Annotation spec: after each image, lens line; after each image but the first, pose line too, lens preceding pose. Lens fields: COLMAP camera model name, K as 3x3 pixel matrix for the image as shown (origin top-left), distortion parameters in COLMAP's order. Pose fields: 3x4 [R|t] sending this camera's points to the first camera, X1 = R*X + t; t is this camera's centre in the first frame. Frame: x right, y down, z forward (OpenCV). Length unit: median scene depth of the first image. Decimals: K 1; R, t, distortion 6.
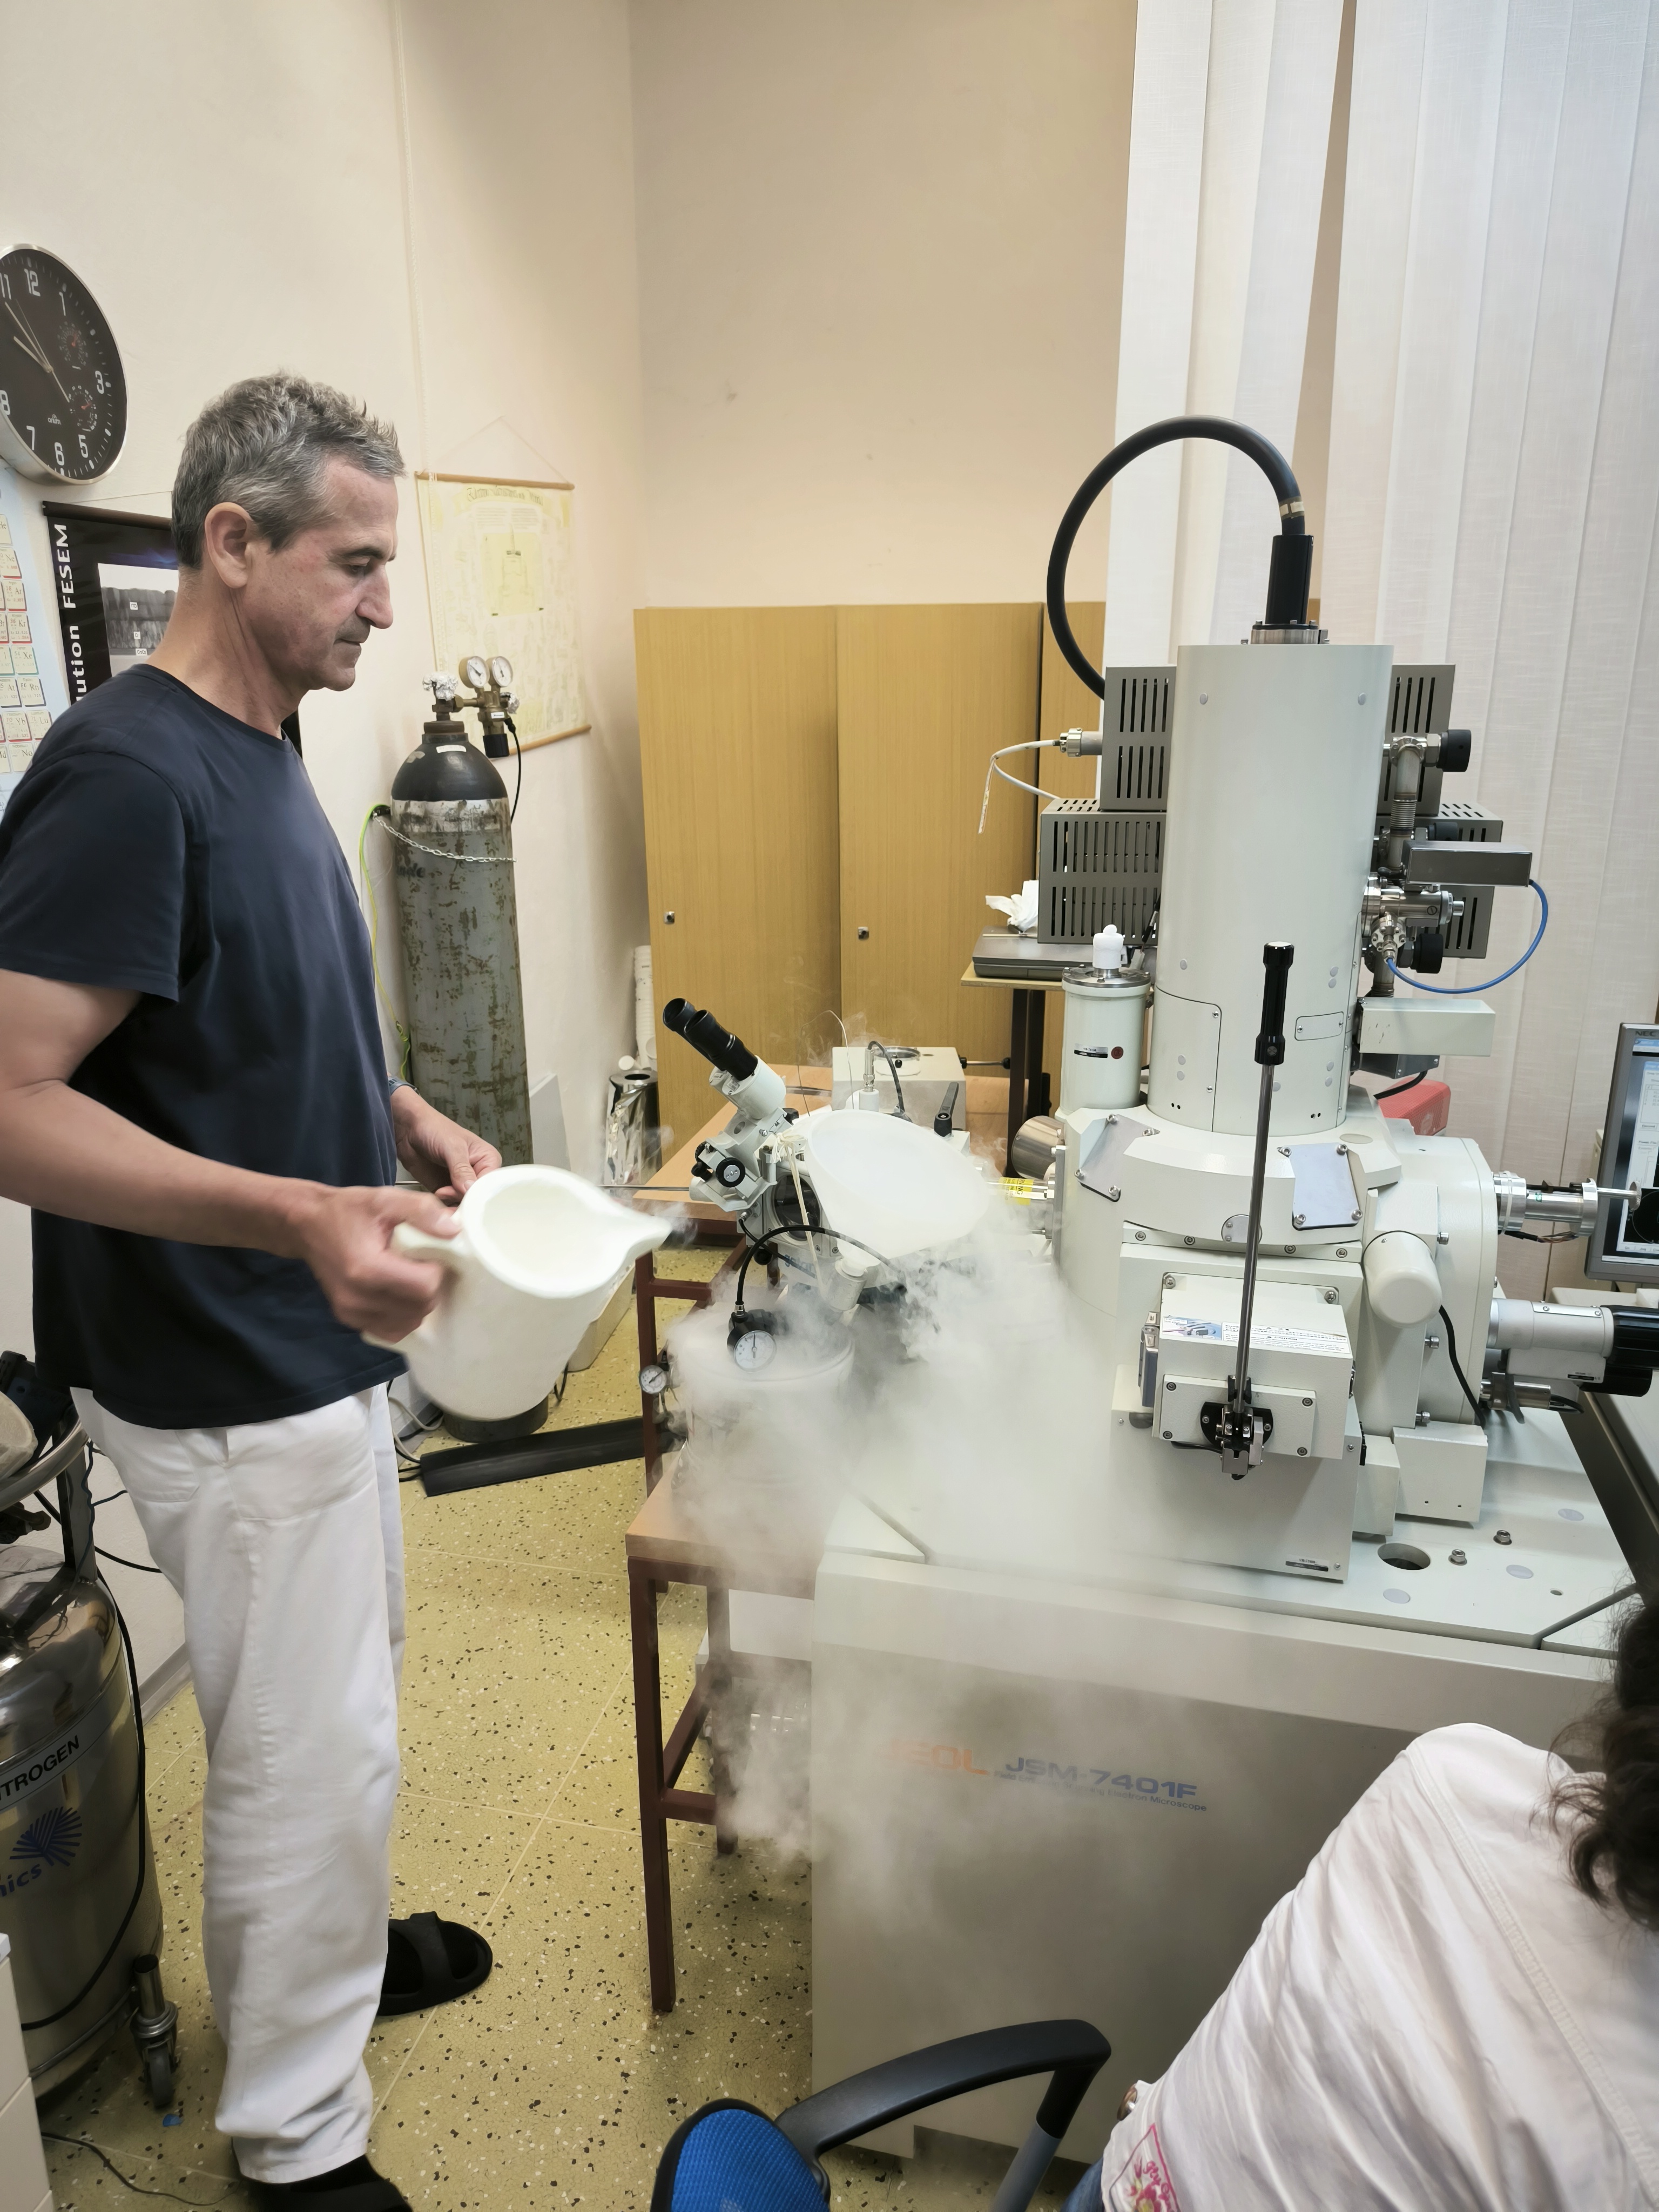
lens RADIAL K [[1569.4, 0, 832.5], [0, 1569.4, 1110.5], [0, 0, 1]] dist [0.056104, -0.045815]
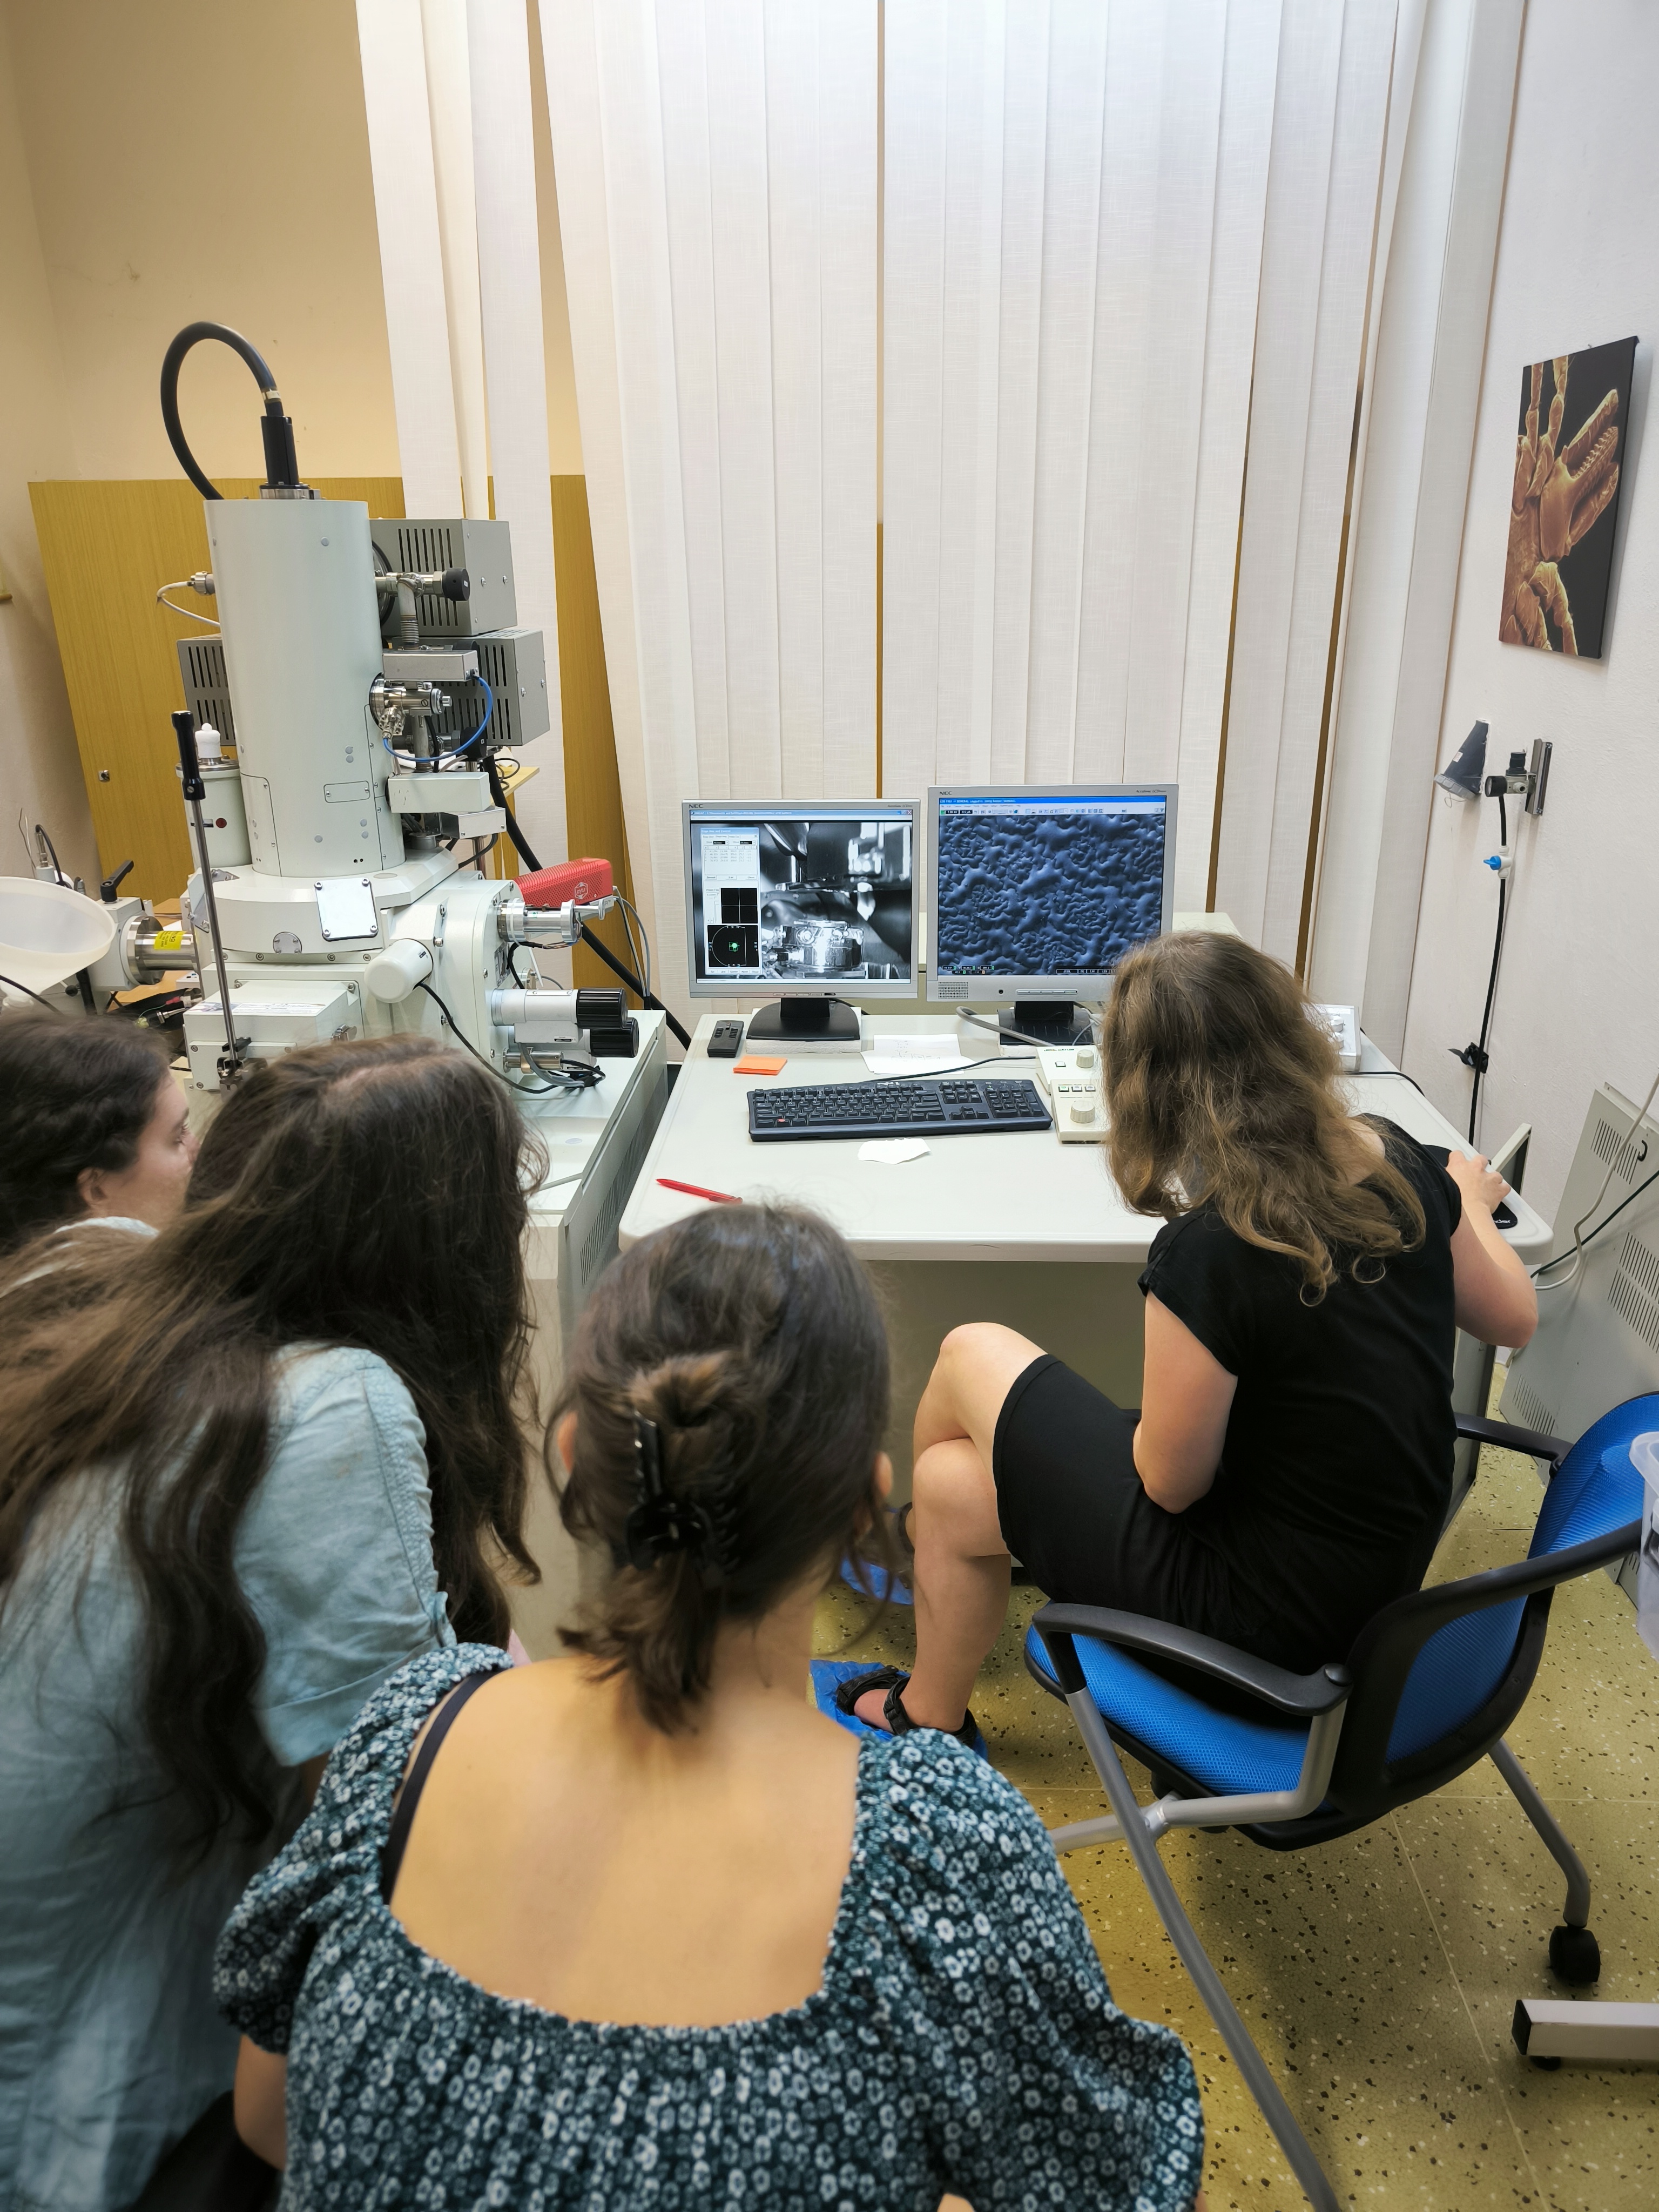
lens RADIAL K [[1569.4, 0, 832.5], [0, 1569.4, 1110.5], [0, 0, 1]] dist [0.056104, -0.045815]
pose [[0.983172, -0.071941, 0.167918, 0.473464], [0.060924, 0.995694, 0.069870, 0.149276], [-0.172222, -0.058464, 0.983322, -0.417753]]
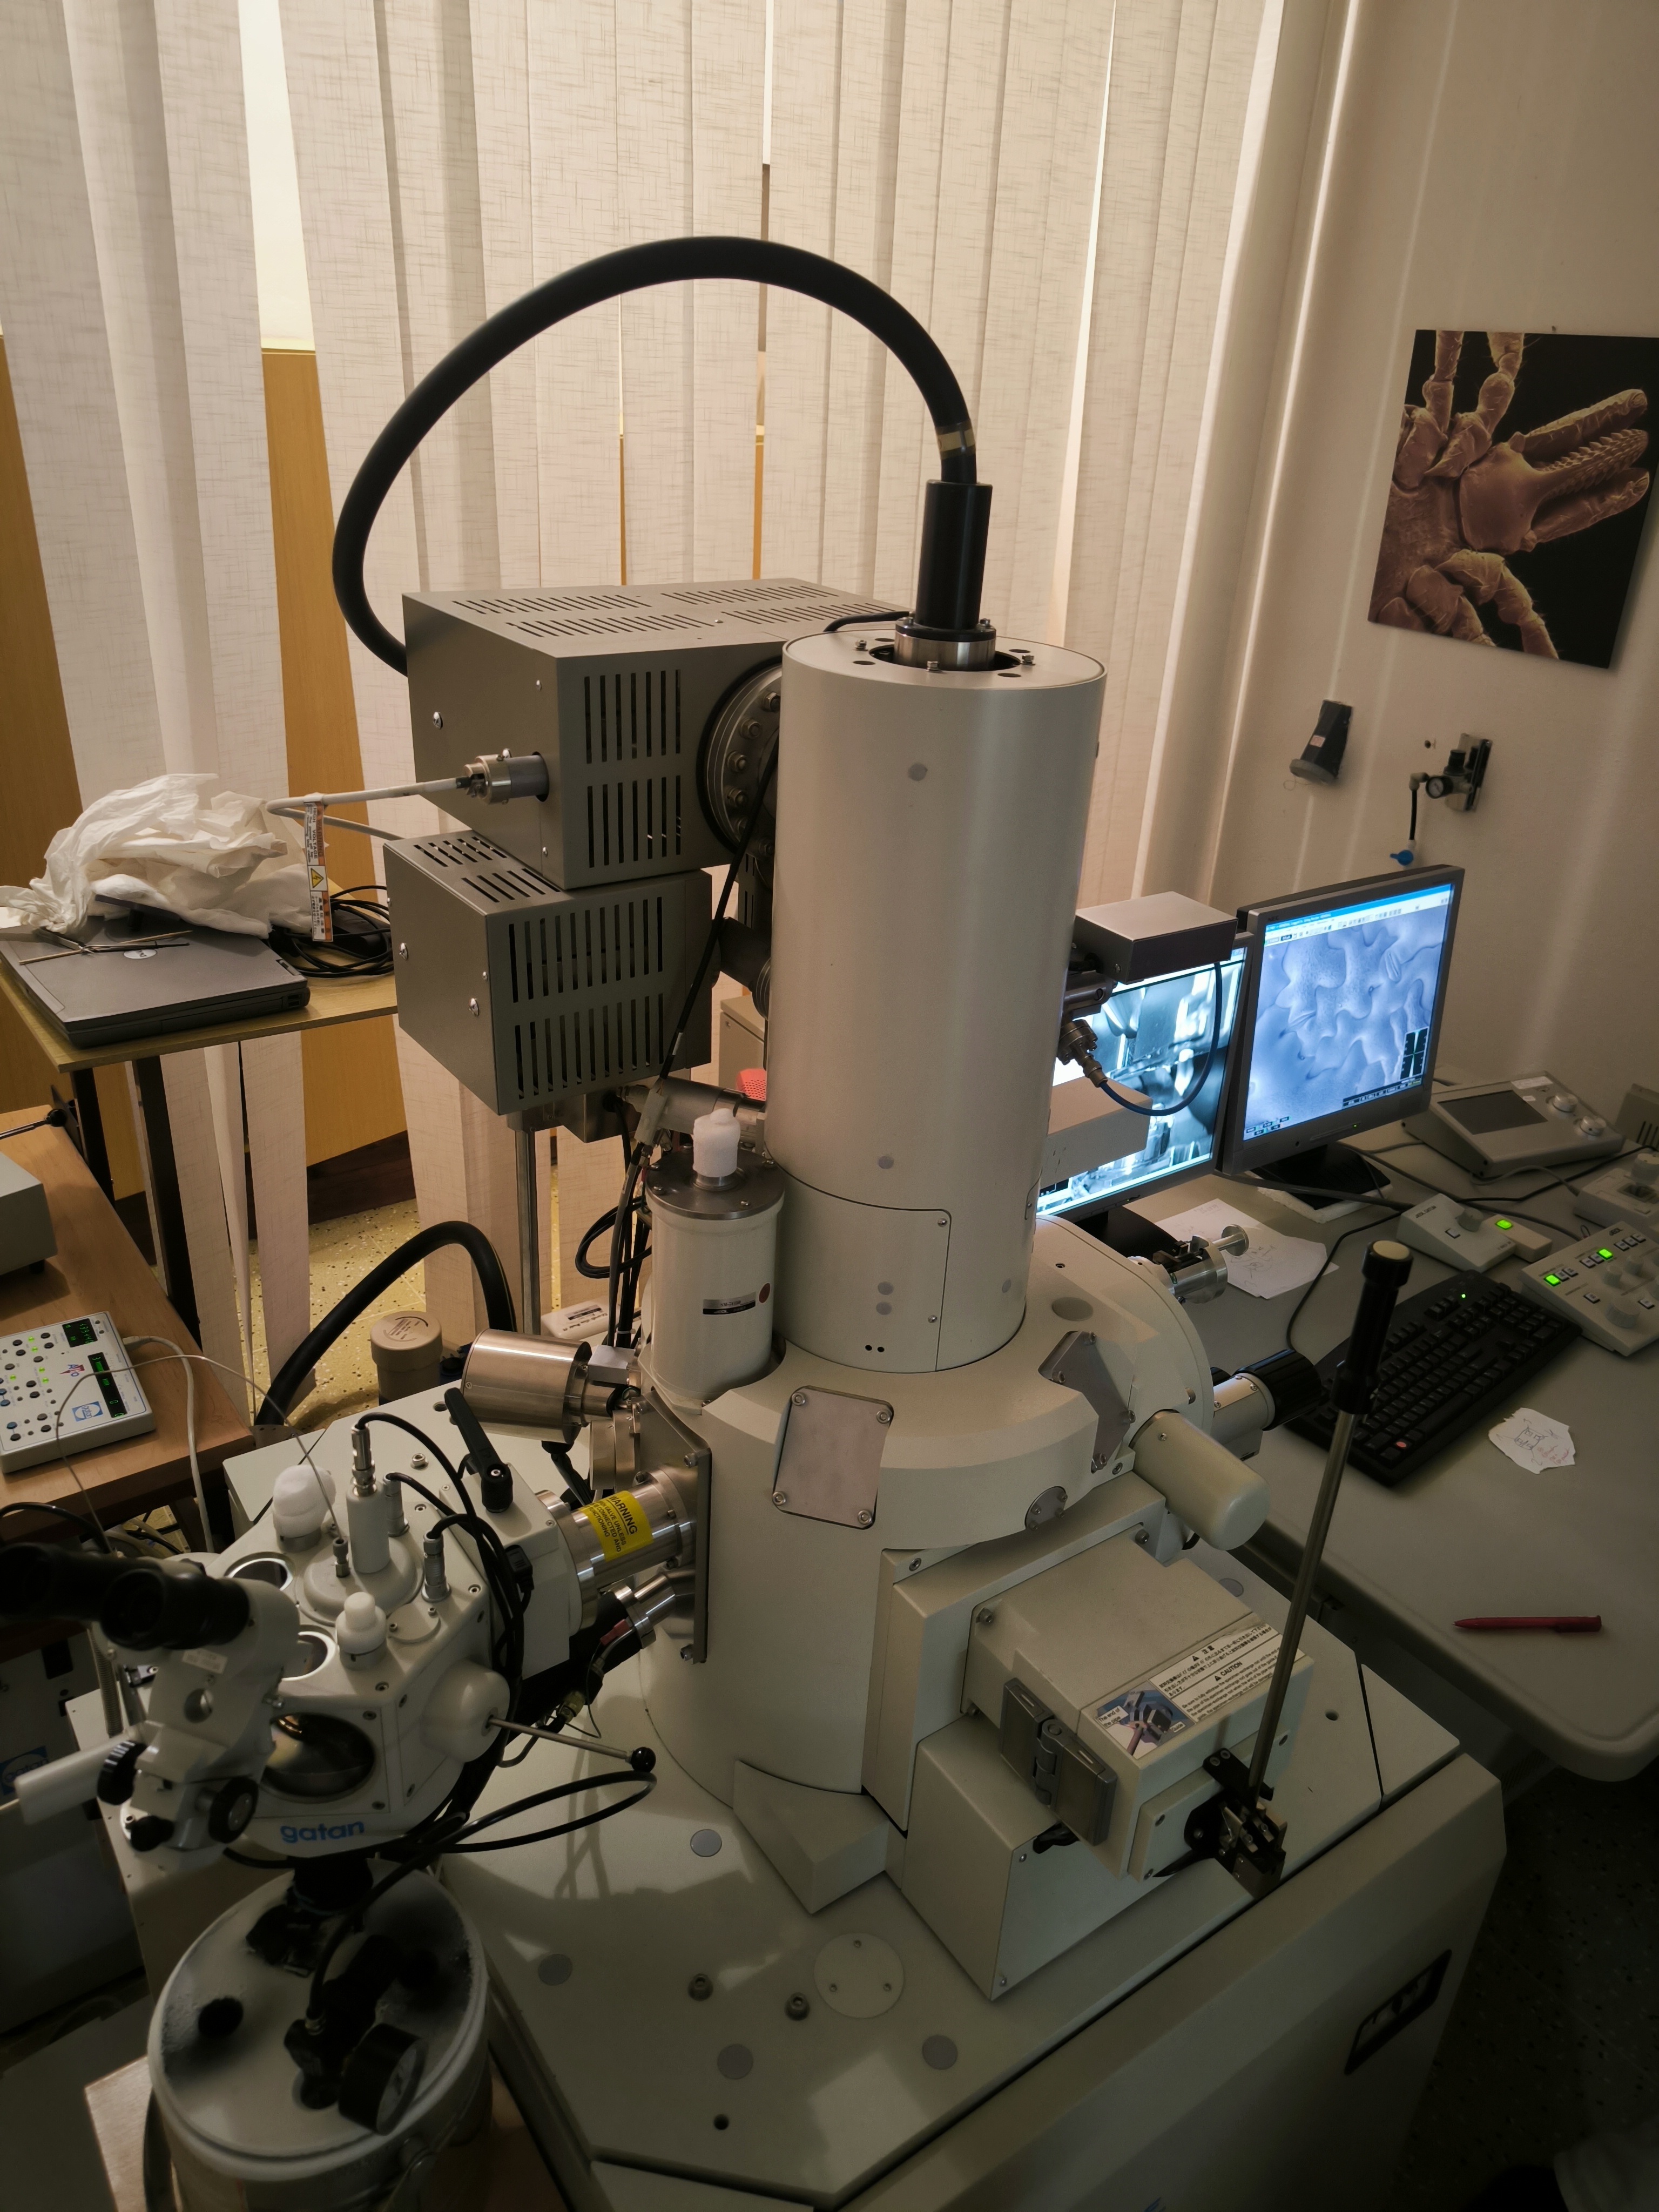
lens RADIAL K [[1558.1, 0, 829.5], [0, 1558.1, 1106.0], [0, 0, 1]] dist [0.052056, -0.051960]
pose [[0.664576, -0.298252, 0.685117, -0.232544], [0.157106, 0.952164, 0.262109, -0.293930], [-0.730518, -0.066556, 0.679642, 0.592305]]
